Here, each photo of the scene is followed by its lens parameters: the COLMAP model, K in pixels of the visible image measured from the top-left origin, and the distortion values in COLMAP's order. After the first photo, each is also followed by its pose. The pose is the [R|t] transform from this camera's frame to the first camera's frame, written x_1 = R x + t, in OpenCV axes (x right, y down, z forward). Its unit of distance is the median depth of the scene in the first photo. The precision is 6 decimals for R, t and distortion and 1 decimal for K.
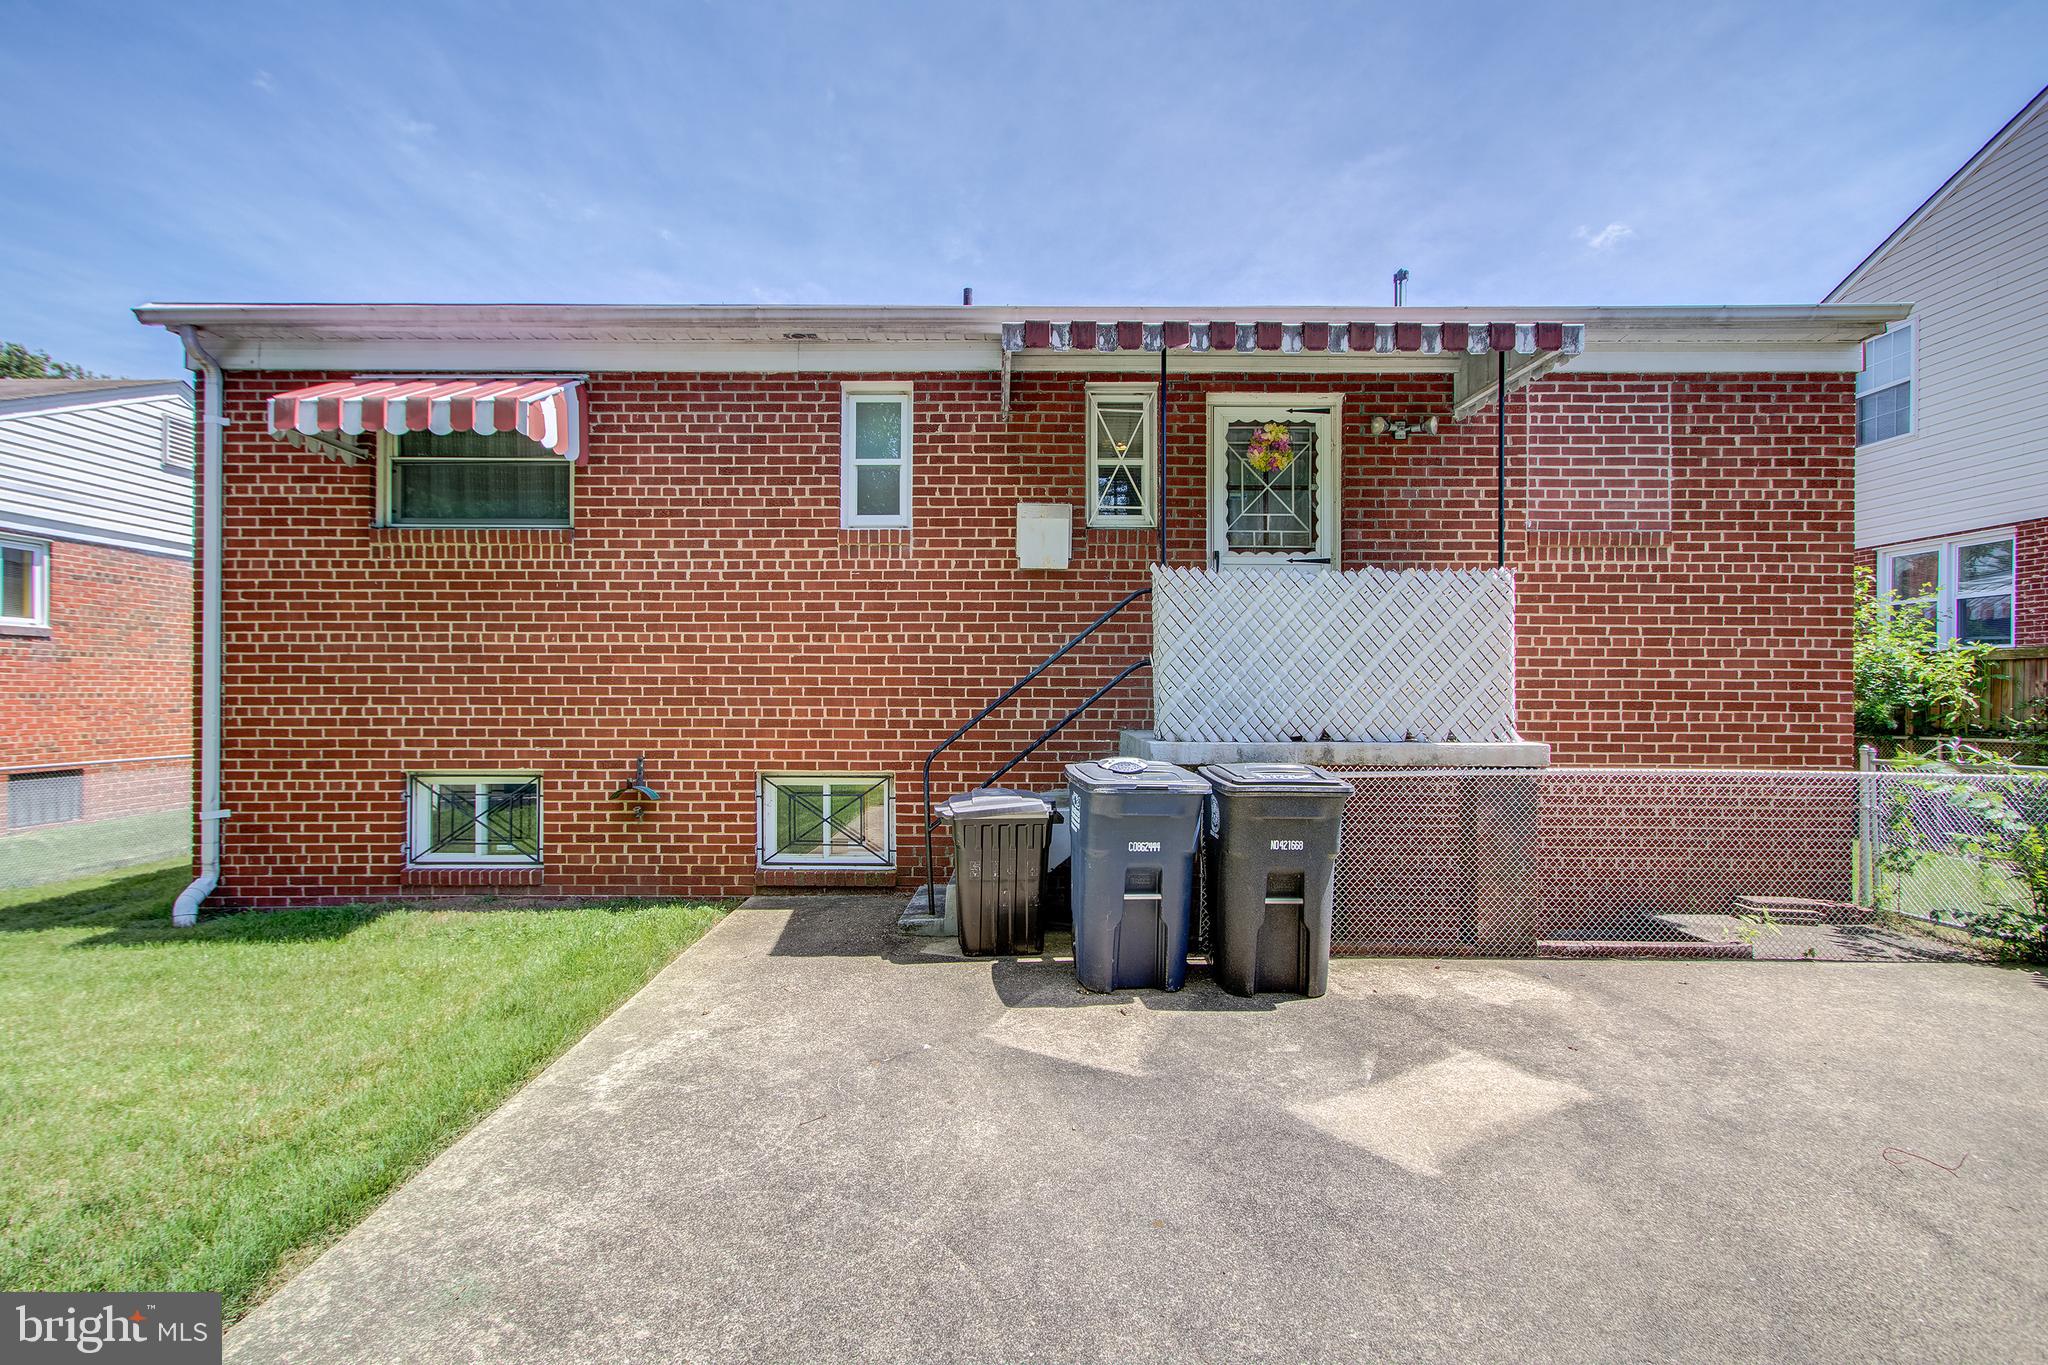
lens RADIAL K [[935.6, 0, 1010.0], [0, 935.6, 688.8], [0, 0, 1]] dist [-0.008257, 0.008246]
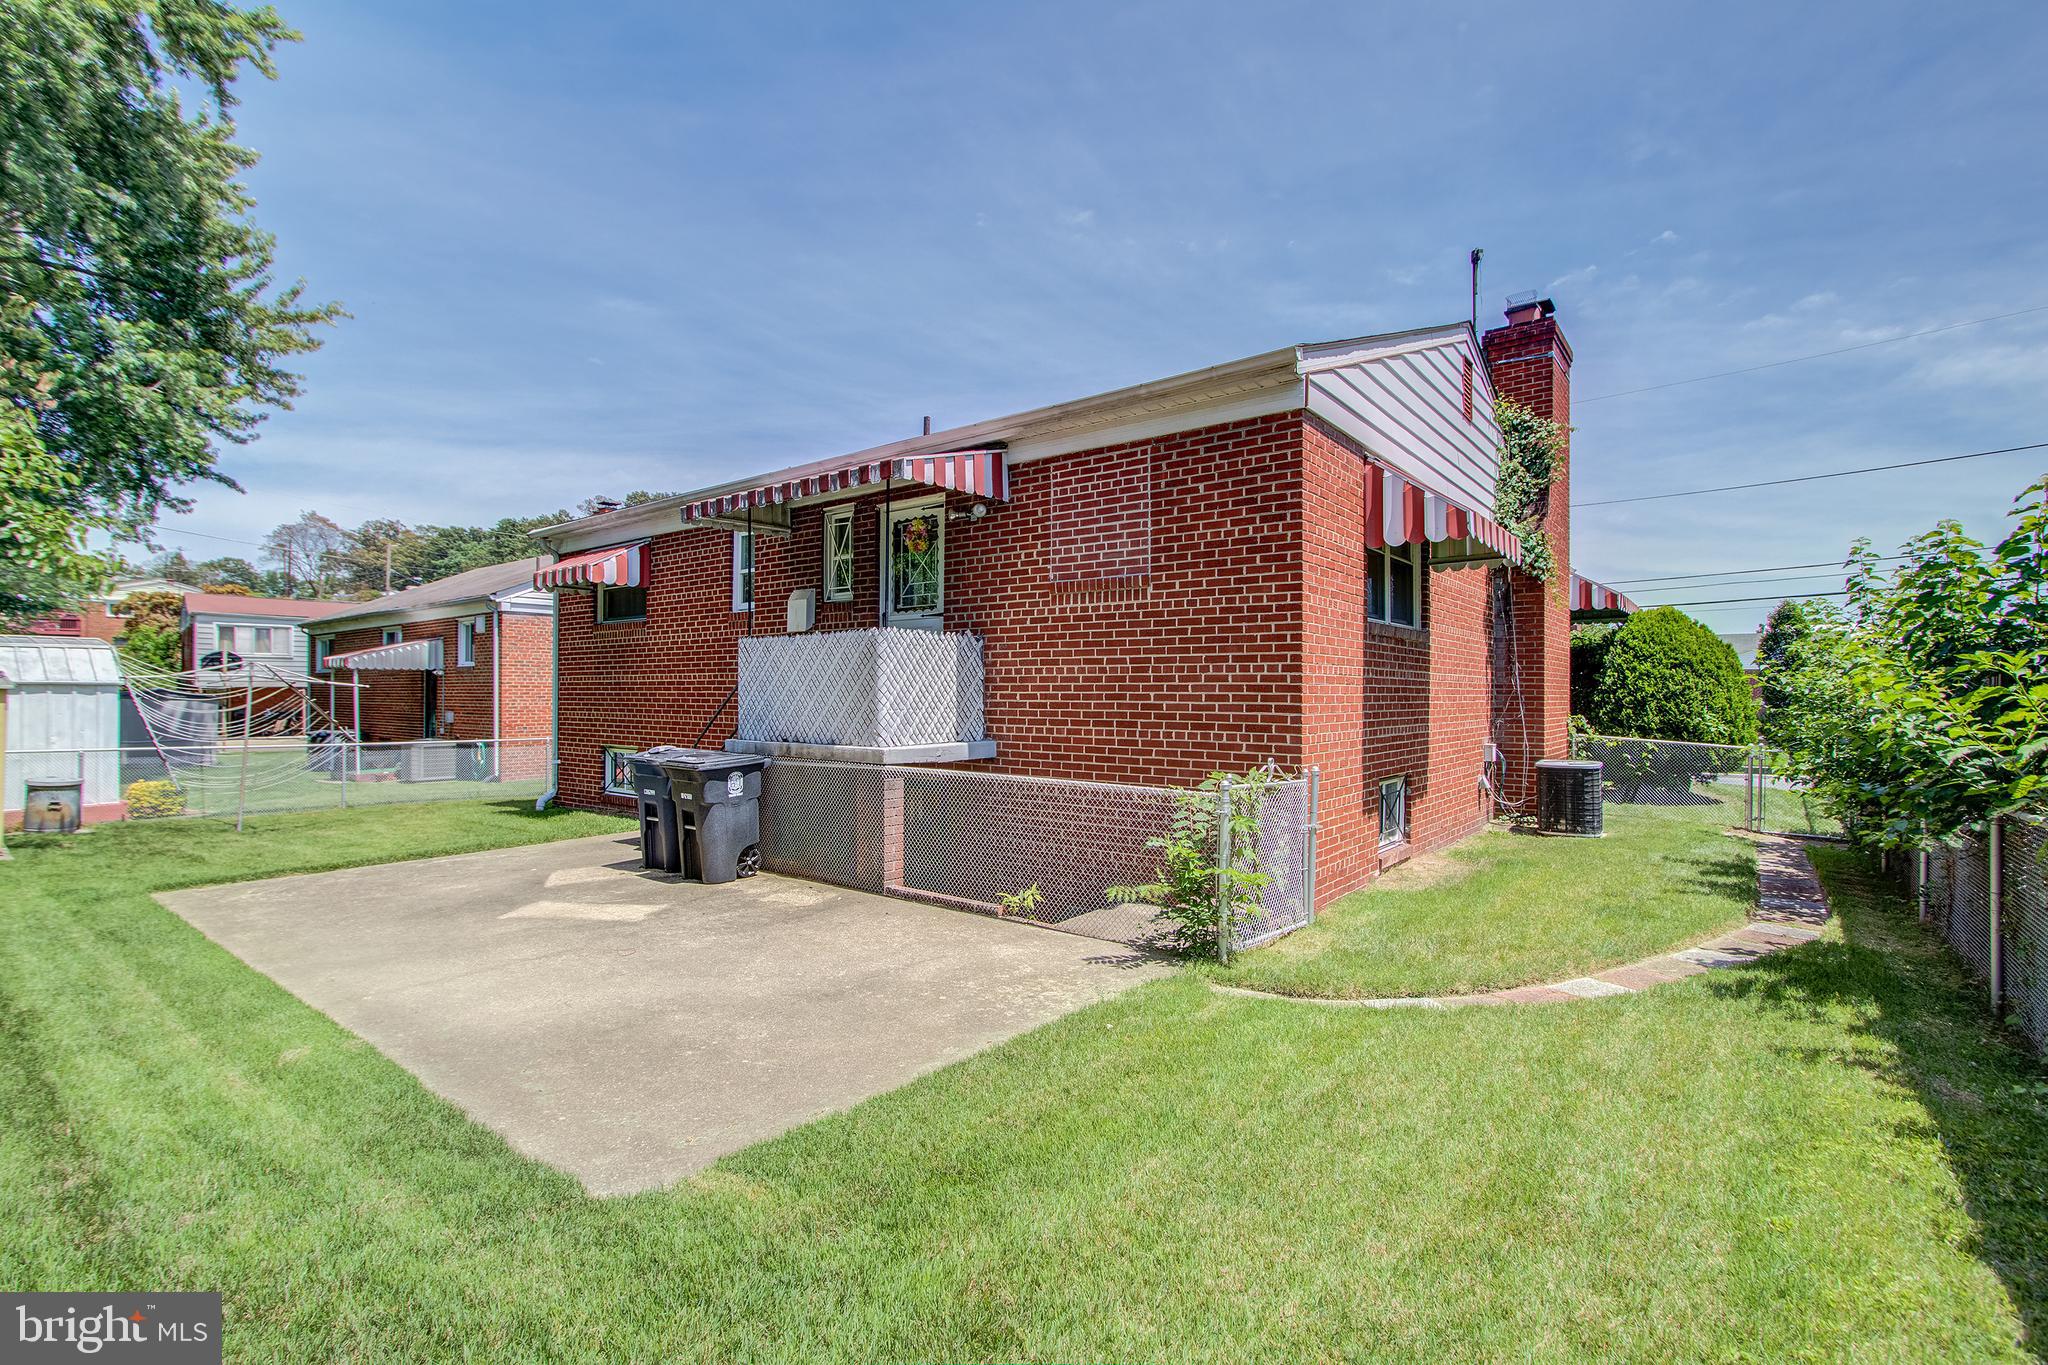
lens RADIAL K [[935.6, 0, 1035.1], [0, 935.6, 689.7], [0, 0, 1]] dist [-0.008257, 0.008246]
pose [[0.796450, -0.006030, -0.604675, 1.293592], [-0.010093, 0.999678, -0.023264, 0.003065], [0.604620, 0.024632, 0.796133, -0.004189]]
